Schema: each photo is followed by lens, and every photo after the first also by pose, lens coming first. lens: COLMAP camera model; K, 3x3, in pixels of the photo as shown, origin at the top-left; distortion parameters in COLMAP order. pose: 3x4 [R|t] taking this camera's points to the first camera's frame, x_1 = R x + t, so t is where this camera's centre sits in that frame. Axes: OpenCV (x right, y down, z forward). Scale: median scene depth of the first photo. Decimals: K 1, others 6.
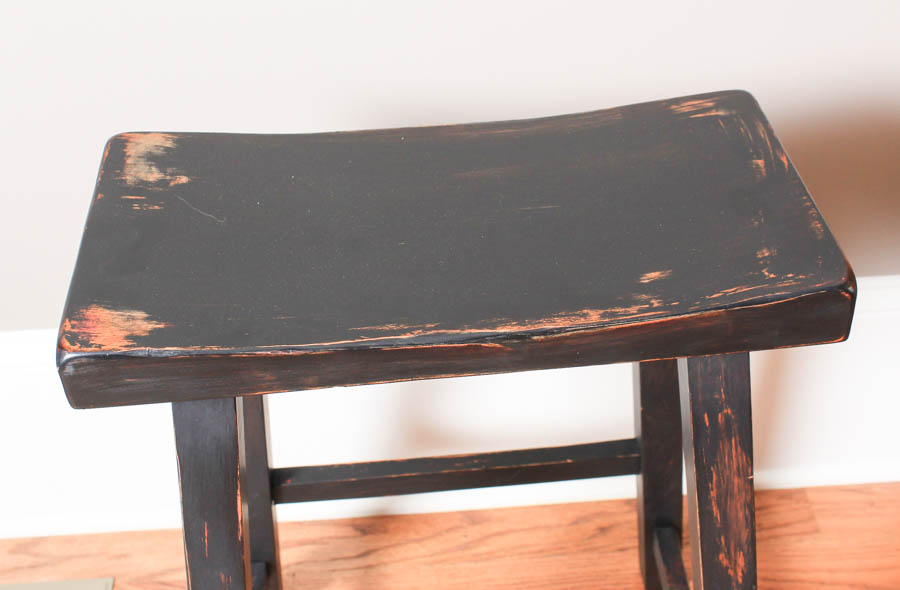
lens RADIAL K [[1155.7, 0, 450.0], [0, 1155.7, 295.0], [0, 0, 1]] dist [-0.023959, -0.012015]
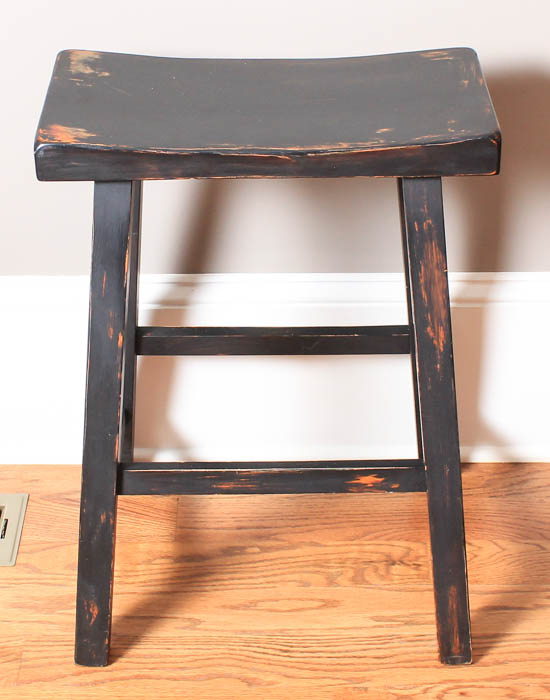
lens RADIAL K [[1473.0, 0, 275.0], [0, 1473.0, 350.0], [0, 0, 1]] dist [-0.033769, -0.099586]
pose [[0.996695, 0.066493, -0.046673, 0.130677], [-0.070903, 0.992433, -0.100249, 0.497150], [0.039654, 0.103227, 0.993867, -1.040264]]
